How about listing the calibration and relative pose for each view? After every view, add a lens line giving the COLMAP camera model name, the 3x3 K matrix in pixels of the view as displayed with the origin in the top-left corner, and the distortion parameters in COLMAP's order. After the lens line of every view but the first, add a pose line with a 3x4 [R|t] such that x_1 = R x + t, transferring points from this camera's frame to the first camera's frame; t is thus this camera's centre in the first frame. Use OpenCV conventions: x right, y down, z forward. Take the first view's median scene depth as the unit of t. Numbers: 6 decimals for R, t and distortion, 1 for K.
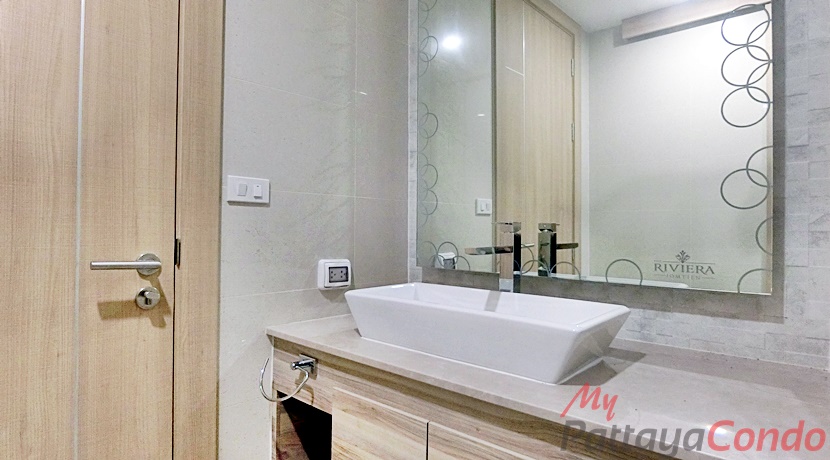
lens RADIAL K [[462.0, 0, 415.0], [0, 462.0, 230.0], [0, 0, 1]] dist [-0.019765, -0.001121]
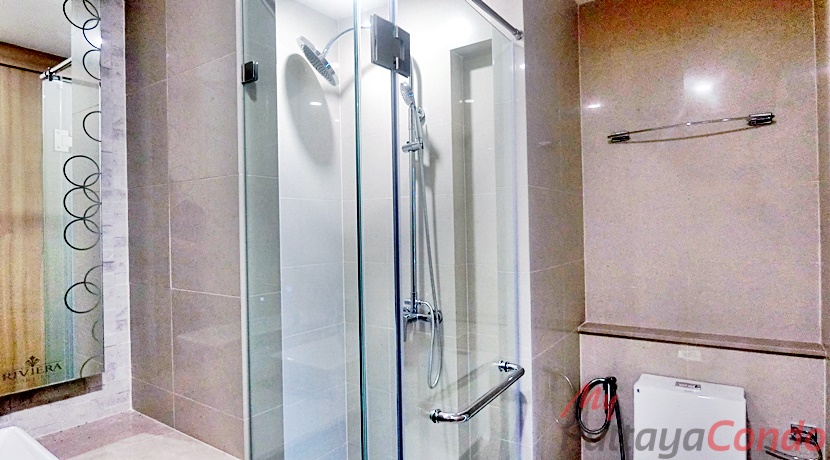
lens RADIAL K [[462.0, 0, 415.0], [0, 462.0, 230.0], [0, 0, 1]] dist [-0.019765, -0.001121]
pose [[-0.121705, -0.011085, 0.992504, -0.680930], [0.013041, 0.999833, 0.012766, -0.285984], [-0.992481, 0.014497, -0.121541, 0.218050]]
